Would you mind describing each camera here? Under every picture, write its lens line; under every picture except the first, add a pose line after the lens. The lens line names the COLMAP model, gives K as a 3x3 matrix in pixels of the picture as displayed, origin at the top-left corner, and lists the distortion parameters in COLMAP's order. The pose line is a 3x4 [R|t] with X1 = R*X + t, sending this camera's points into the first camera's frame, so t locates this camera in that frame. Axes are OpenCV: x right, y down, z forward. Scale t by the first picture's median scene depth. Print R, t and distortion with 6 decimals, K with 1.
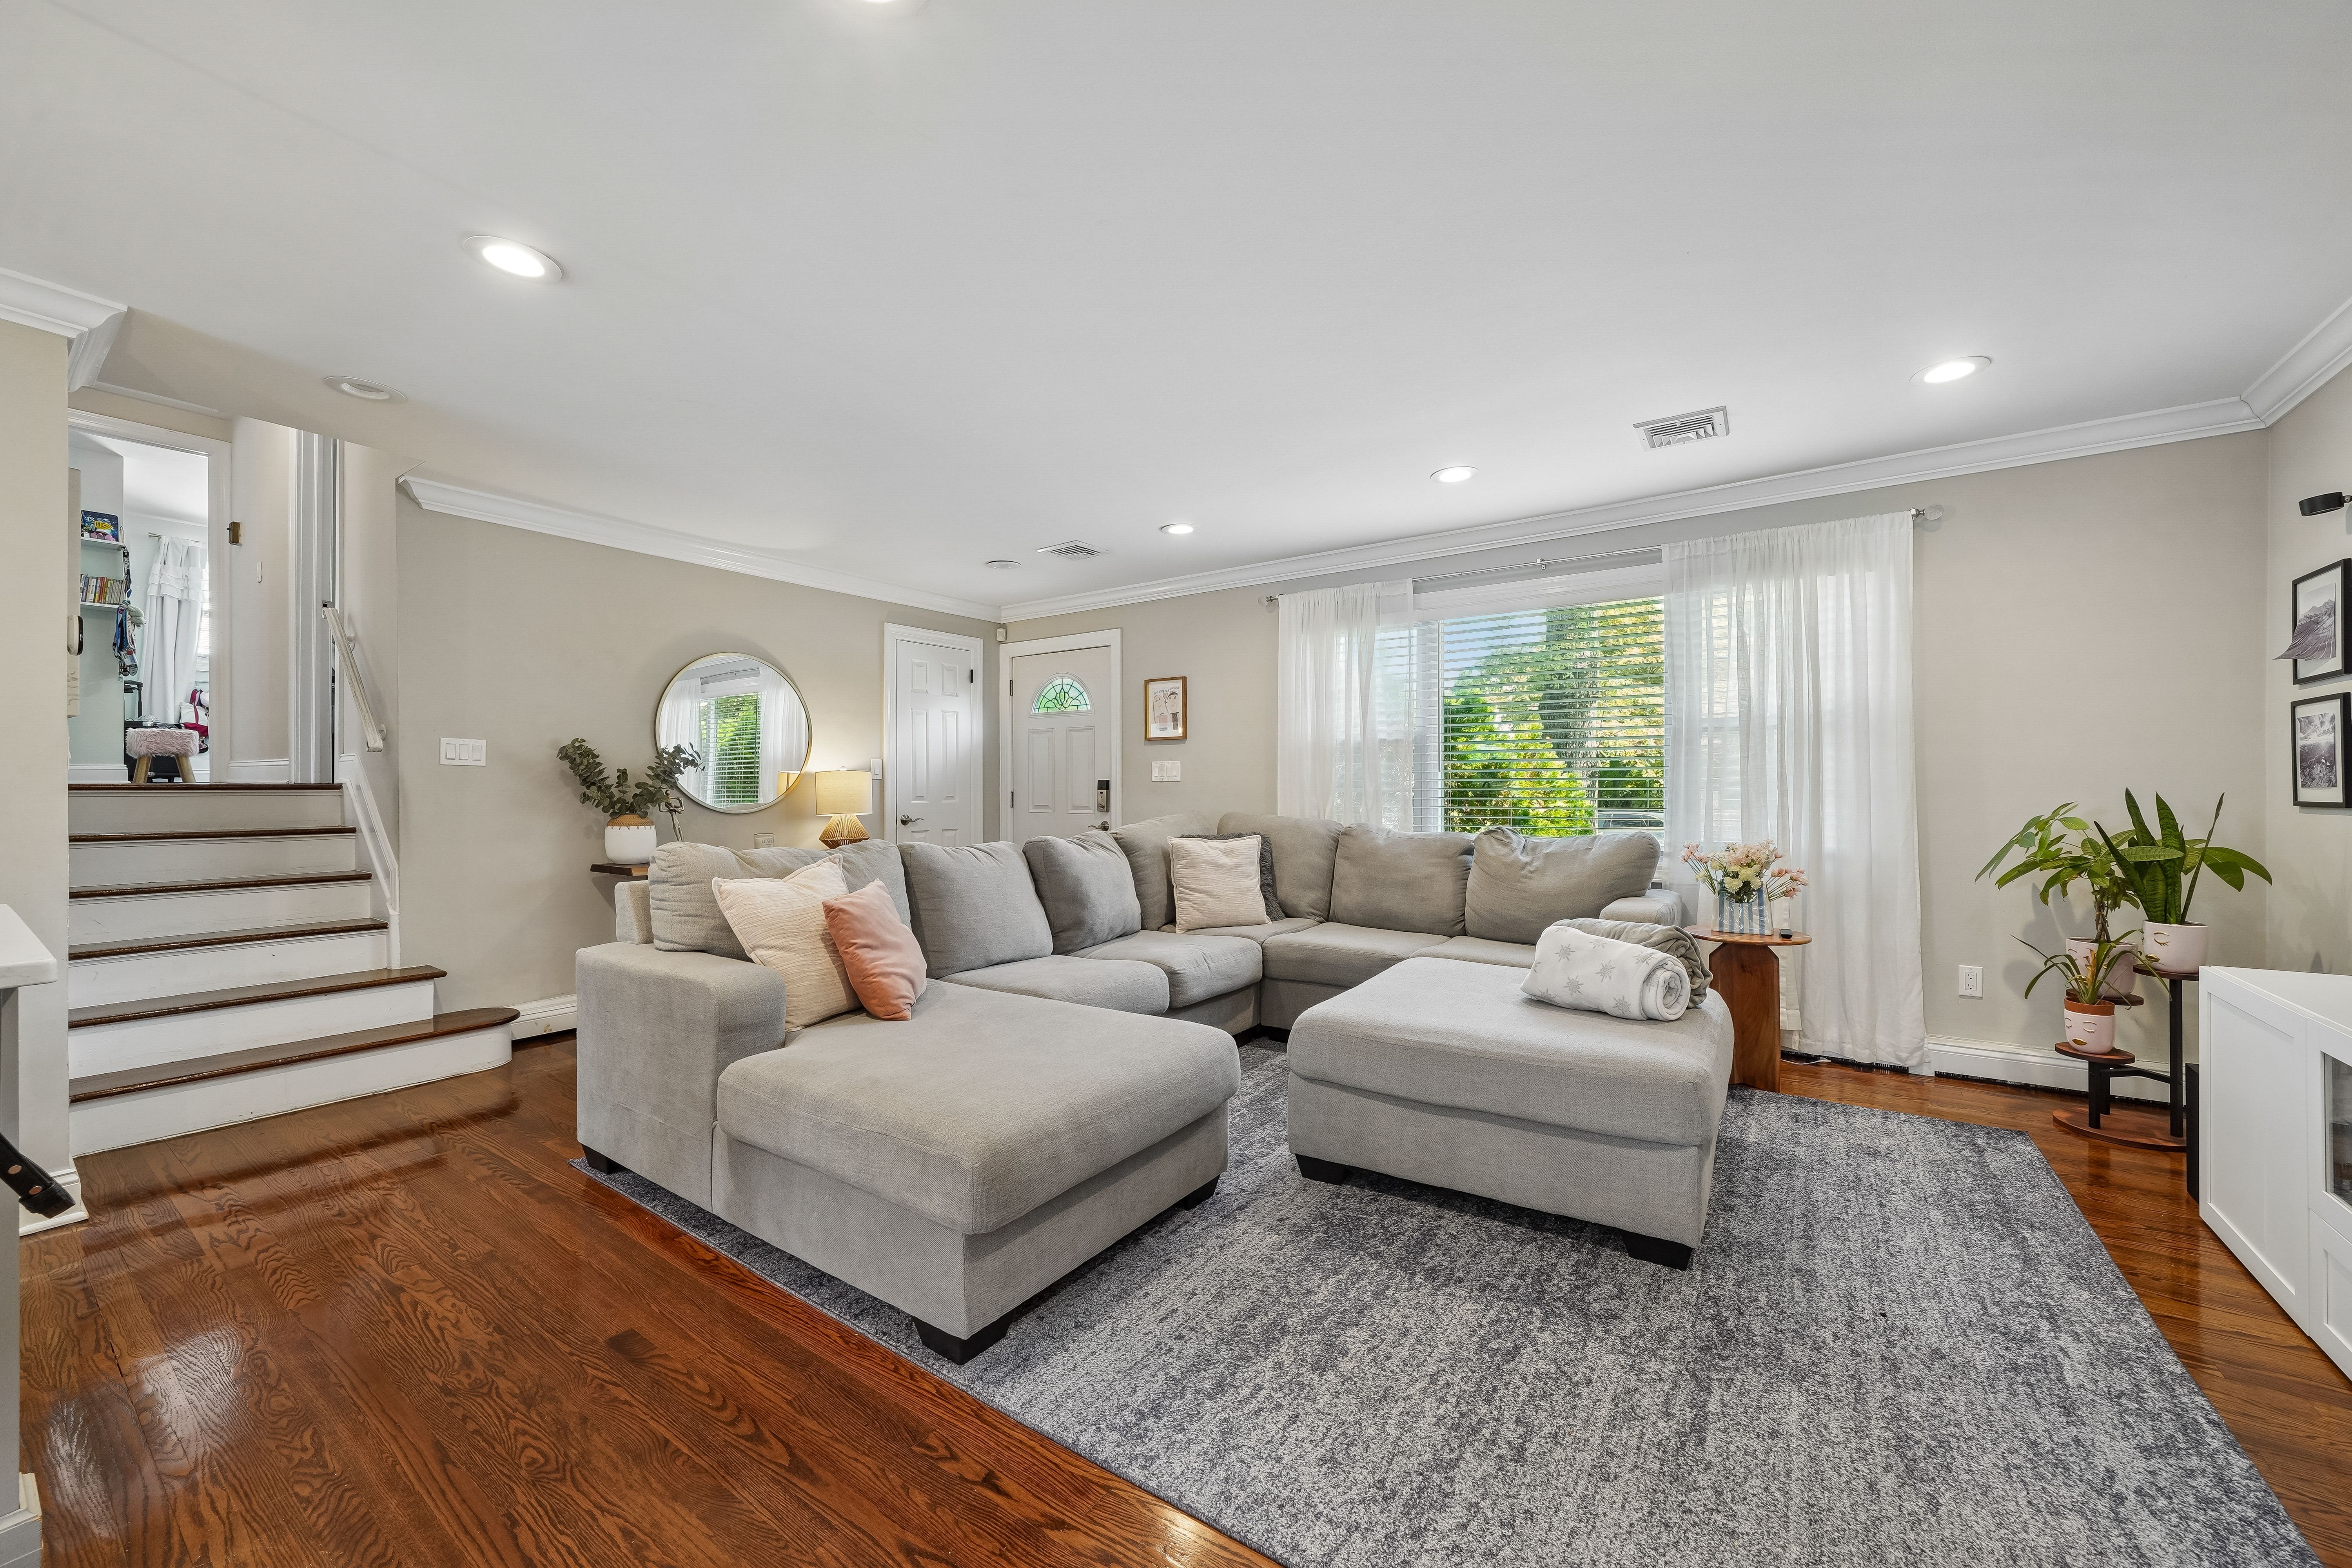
lens RADIAL K [[901.0, 0, 1176.0], [0, 901.0, 784.0], [0, 0, 1]] dist [-0.009358, 0.000760]
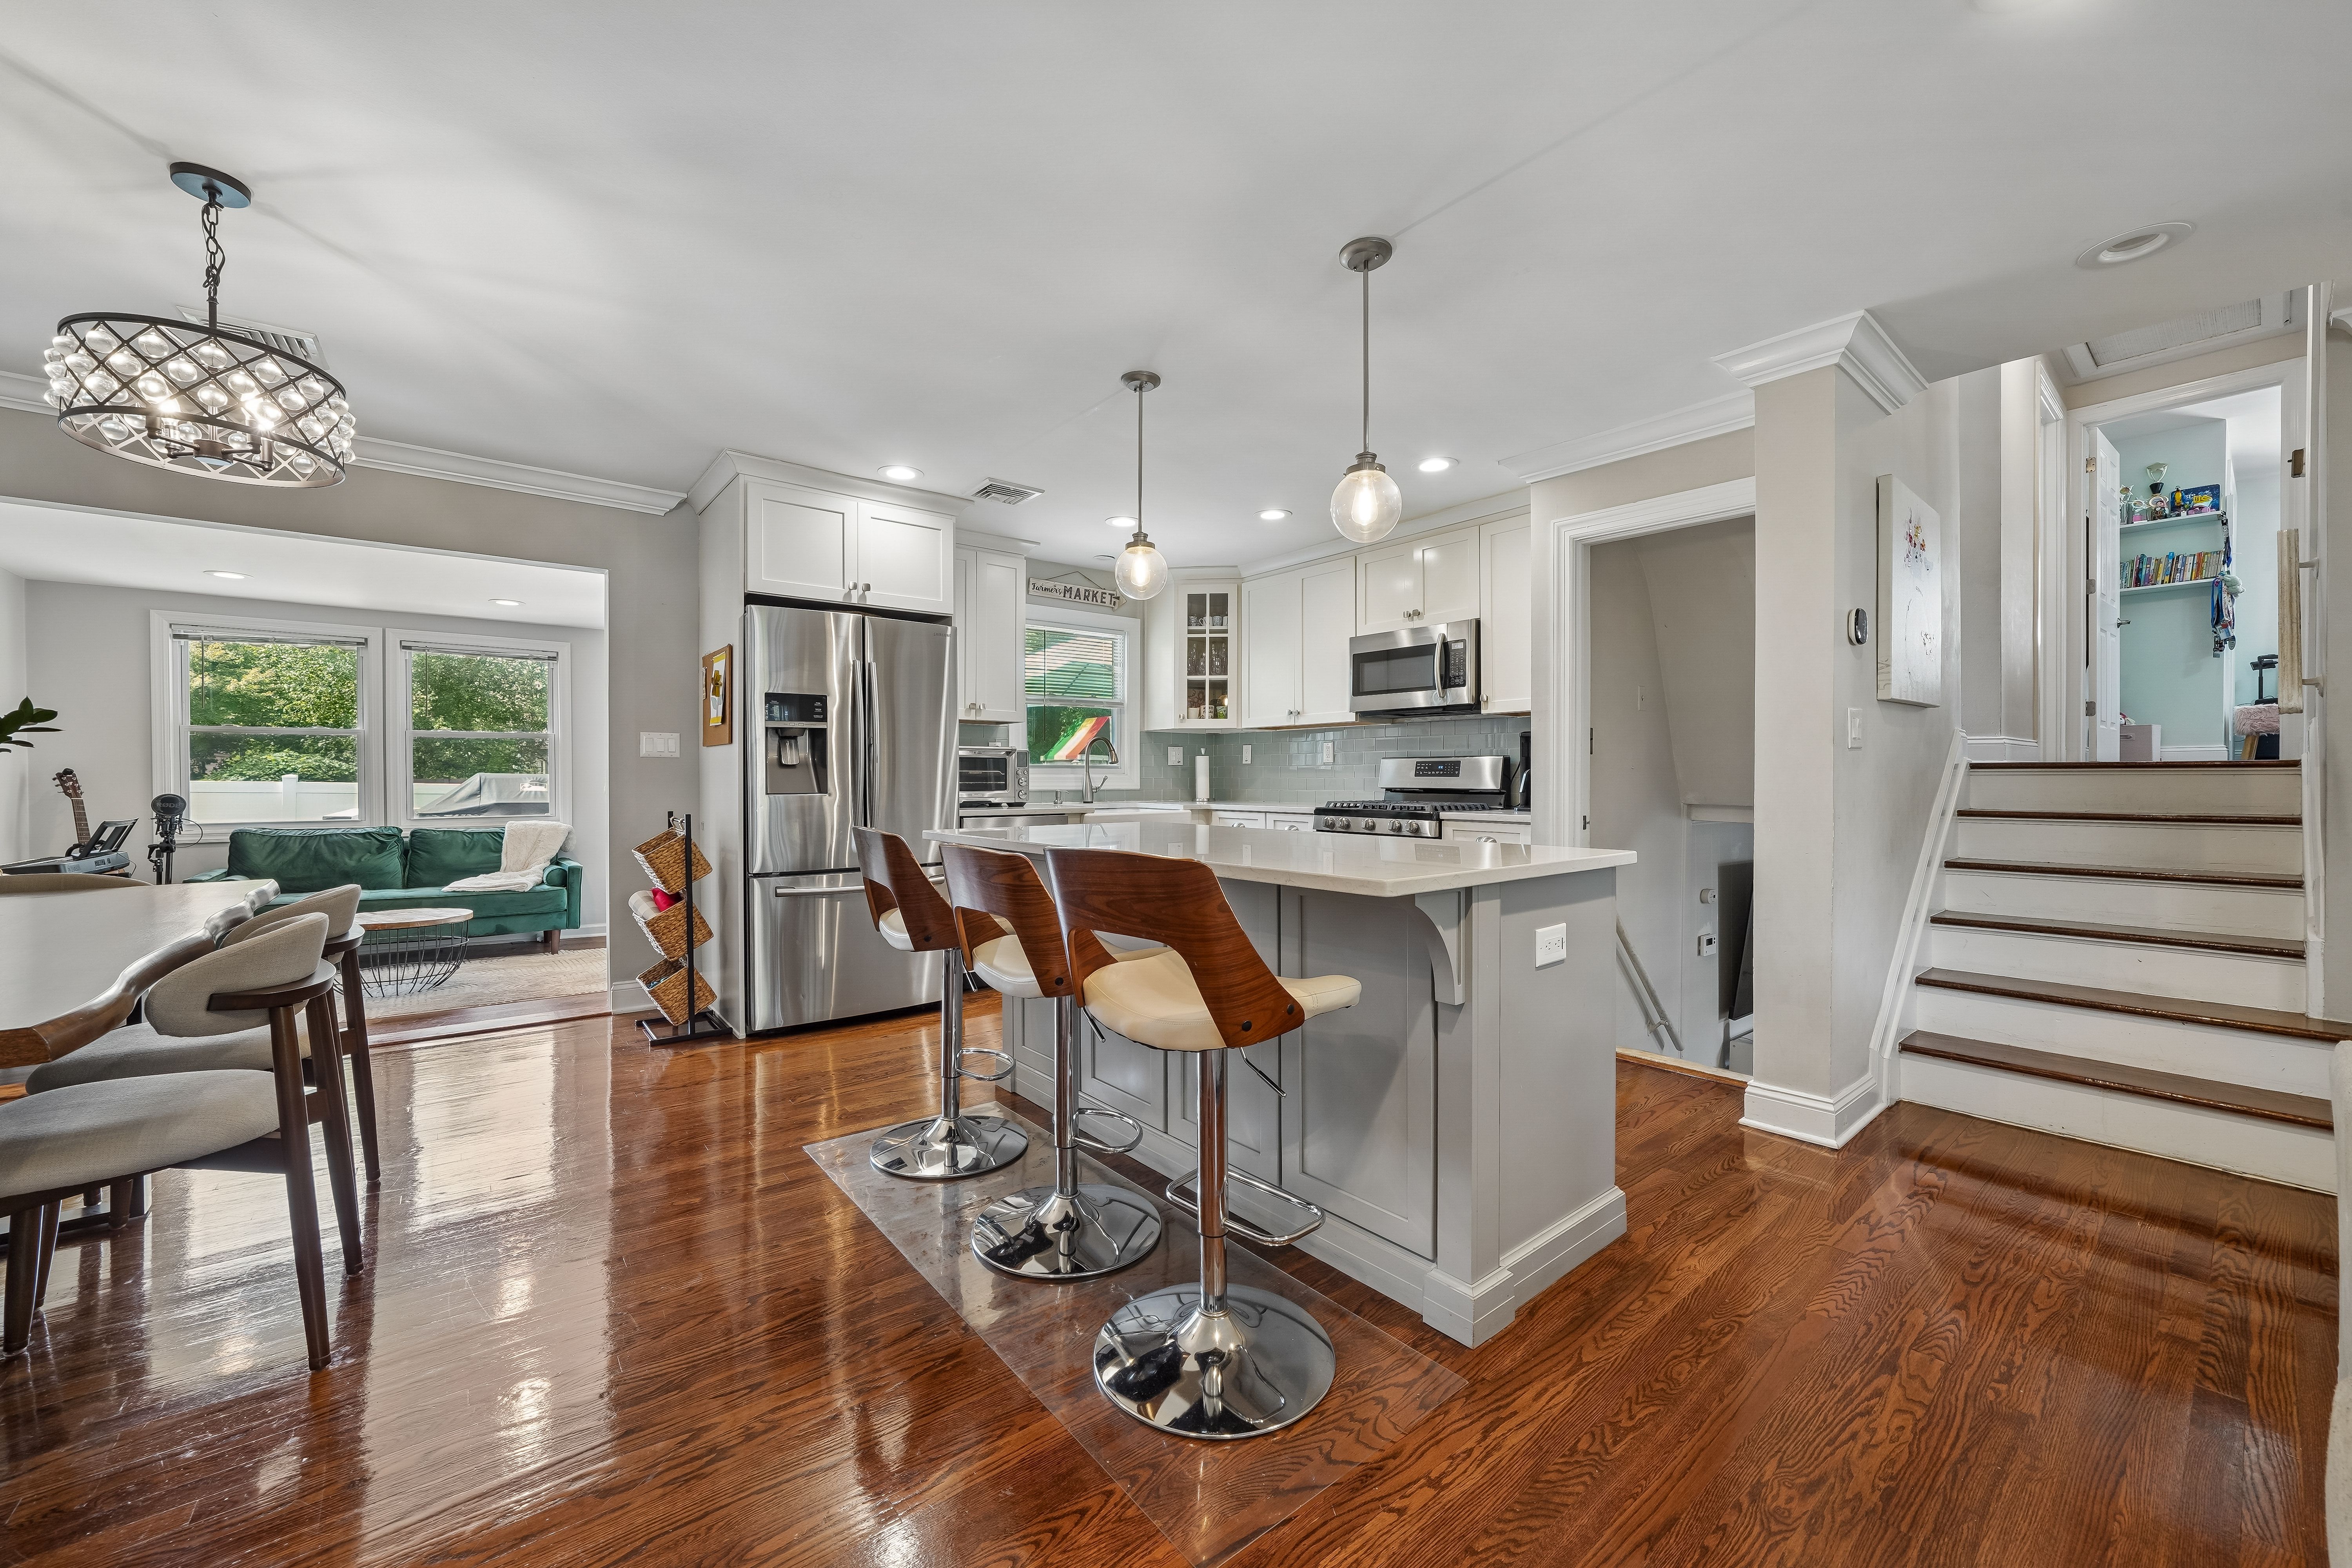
lens RADIAL K [[901.0, 0, 1176.0], [0, 901.0, 784.0], [0, 0, 1]] dist [-0.009358, 0.000760]
pose [[-0.274978, 0.008269, -0.961415, 0.070169], [0.003911, 0.999964, 0.007482, 0.016887], [0.961443, -0.001703, -0.275000, 0.446755]]
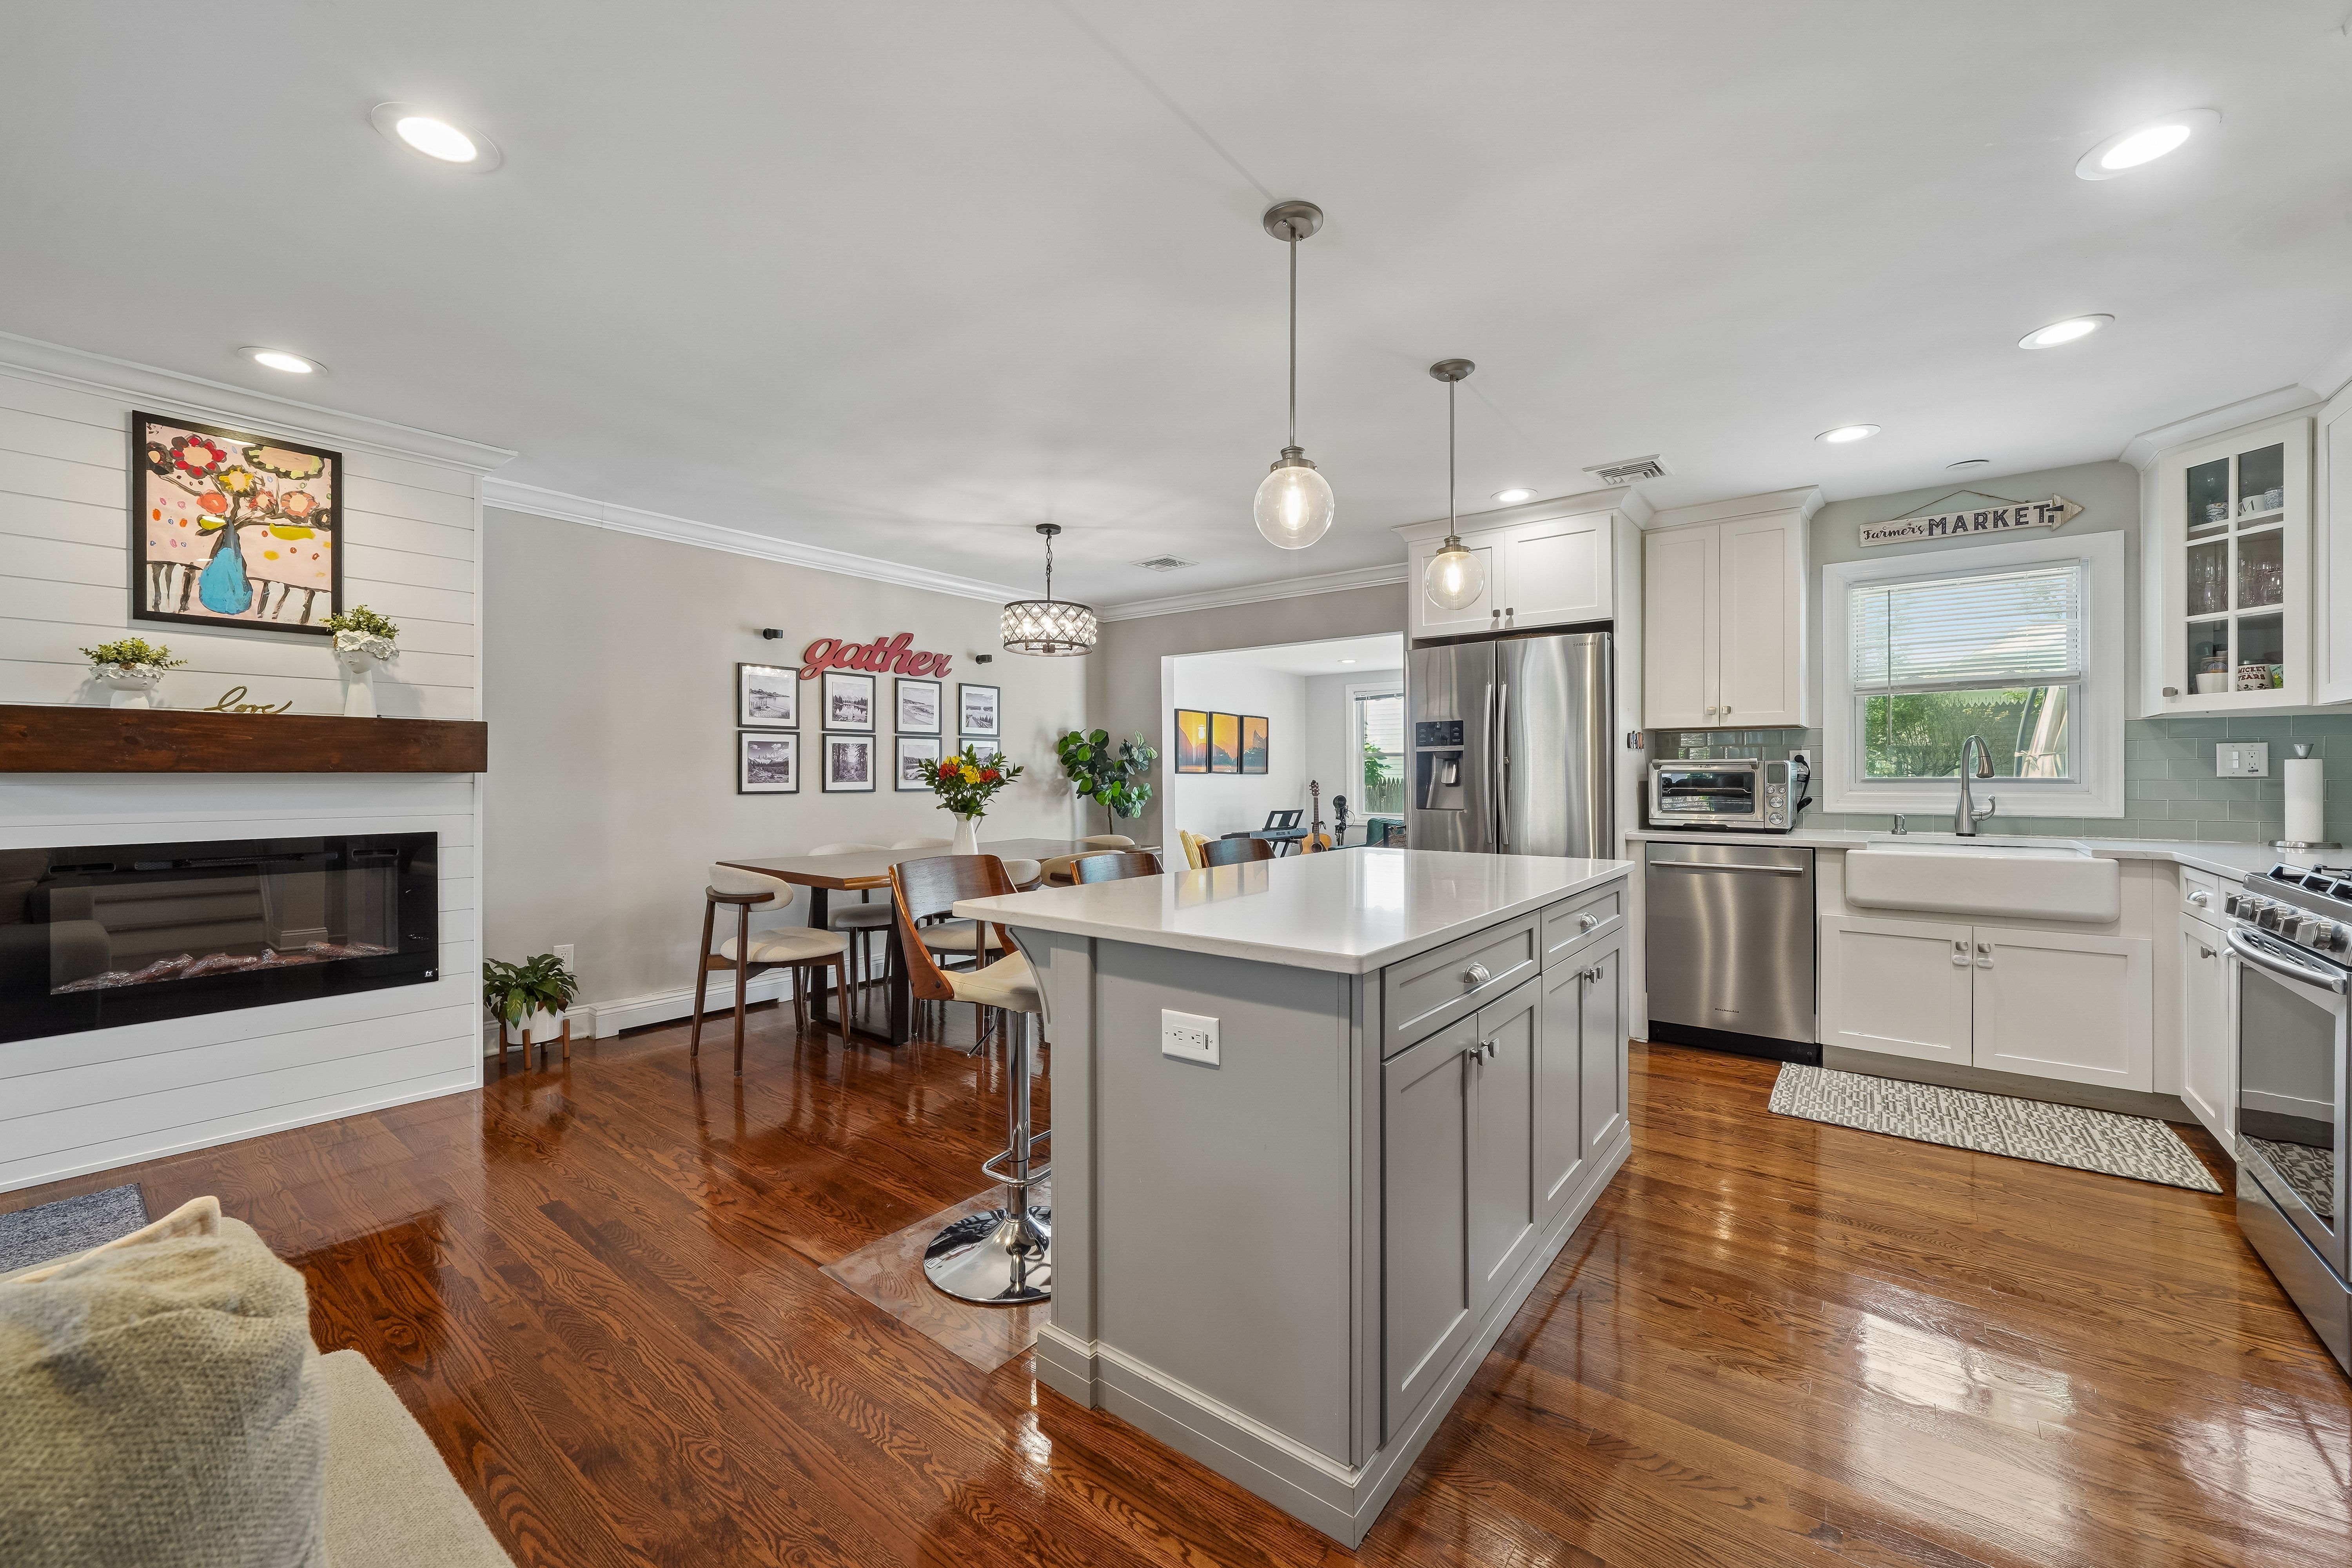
lens RADIAL K [[916.3, 0, 1173.9], [0, 916.3, 773.5], [0, 0, 1]] dist [-0.005185, 0.000825]
pose [[-0.998667, 0.002953, 0.051540, -0.725056], [0.002639, 0.999978, -0.006152, -0.014719], [-0.051557, -0.006008, -0.998652, 1.134141]]
